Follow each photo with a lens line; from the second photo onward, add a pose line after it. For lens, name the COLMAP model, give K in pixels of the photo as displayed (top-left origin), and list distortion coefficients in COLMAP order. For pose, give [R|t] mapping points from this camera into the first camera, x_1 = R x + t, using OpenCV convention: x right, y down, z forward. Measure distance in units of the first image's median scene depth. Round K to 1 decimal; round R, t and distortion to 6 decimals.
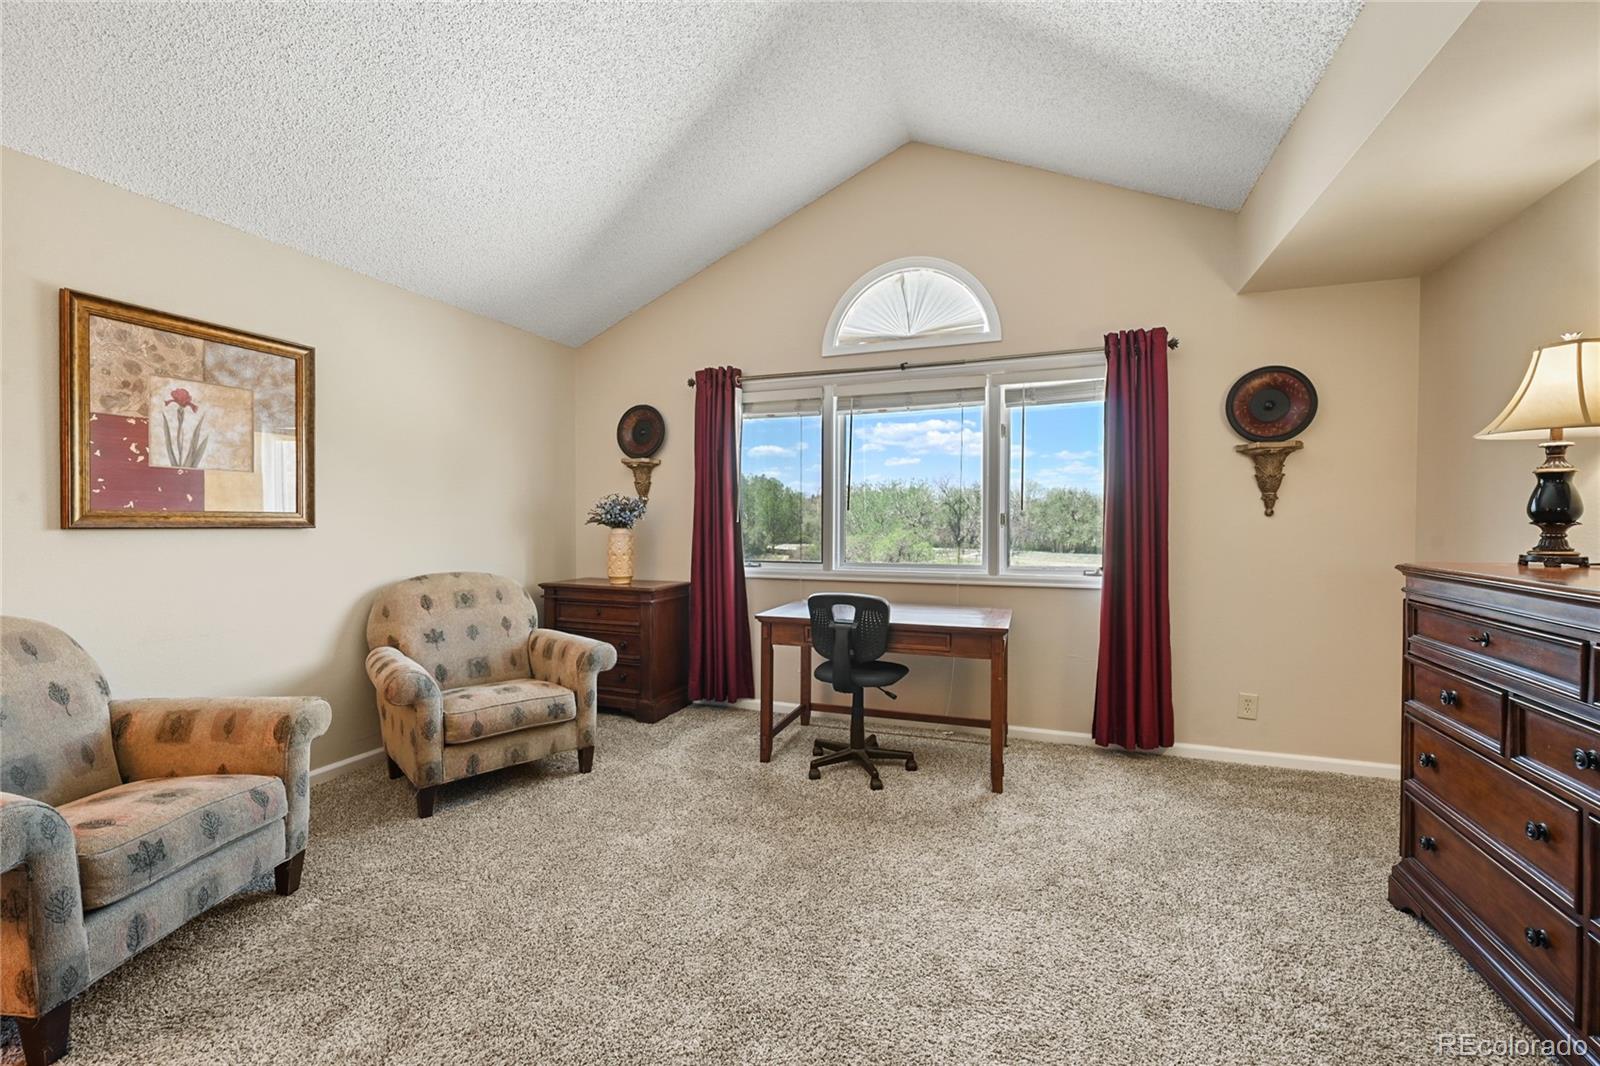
lens RADIAL K [[671.0, 0, 795.7], [0, 671.0, 531.4], [0, 0, 1]] dist [0.001642, -0.000341]
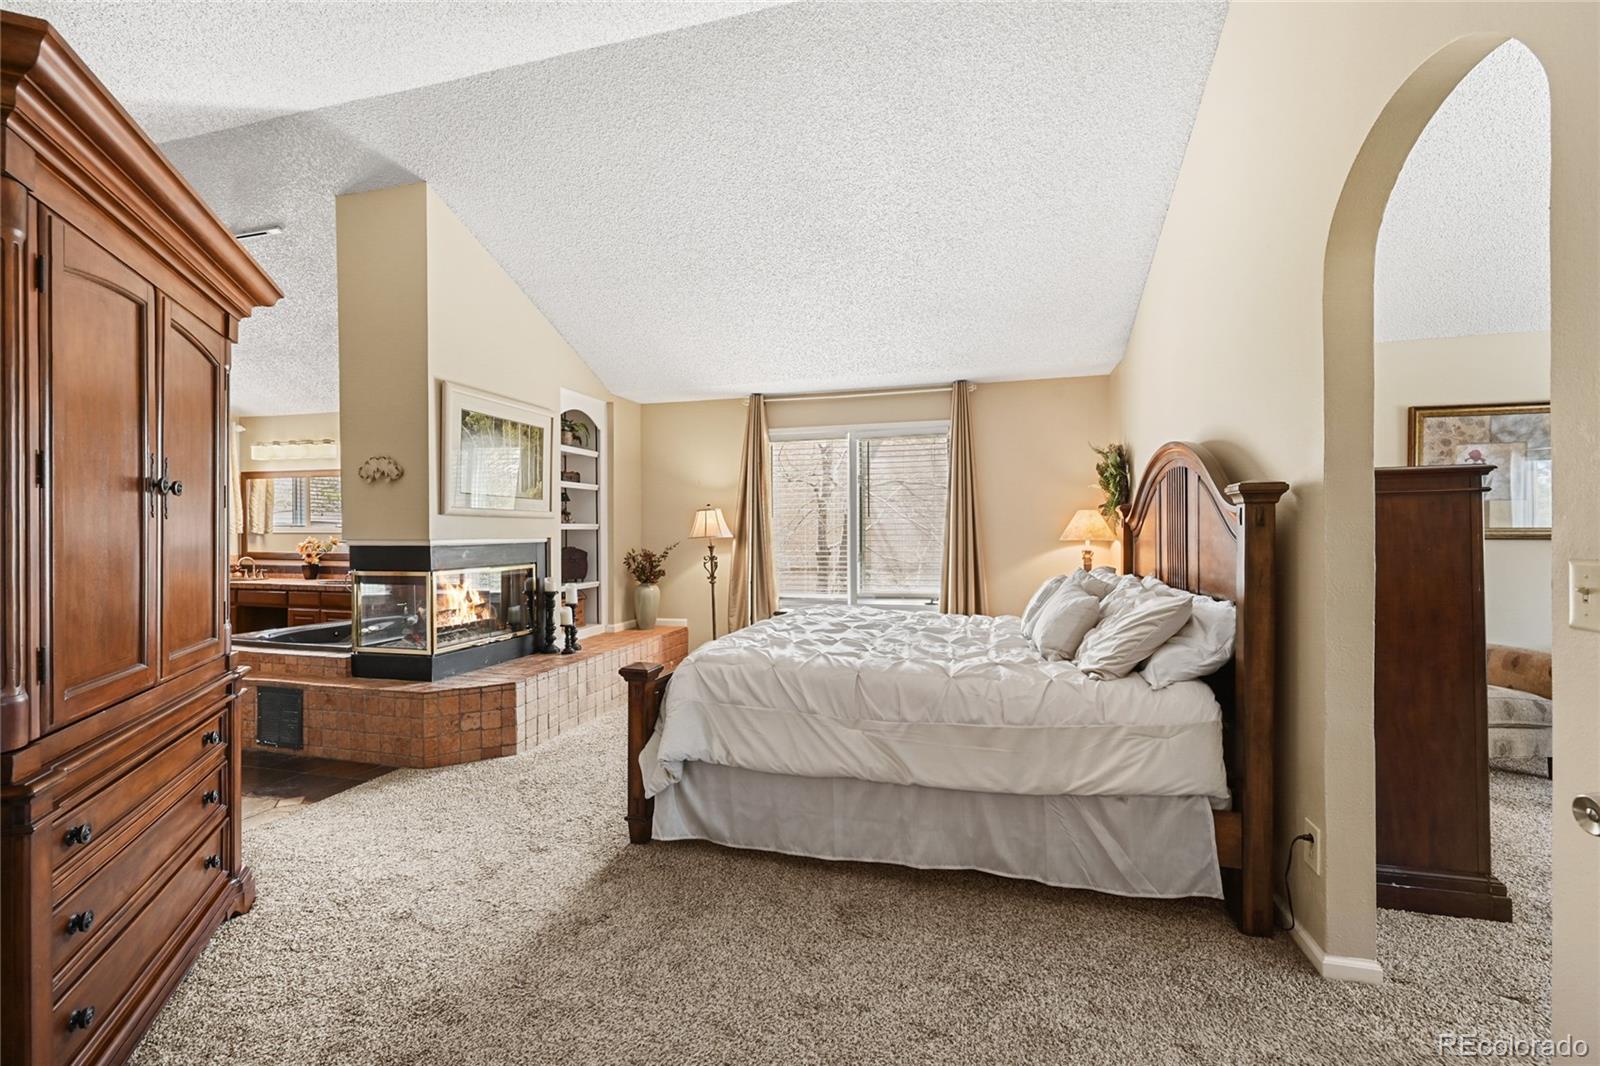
lens RADIAL K [[671.0, 0, 804.2], [0, 671.0, 538.7], [0, 0, 1]] dist [0.001642, -0.000341]
pose [[0.107917, 0.000215, -0.994160, 0.487088], [-0.012090, 0.999926, -0.001097, 0.016148], [0.994086, 0.012138, 0.107912, -0.741790]]
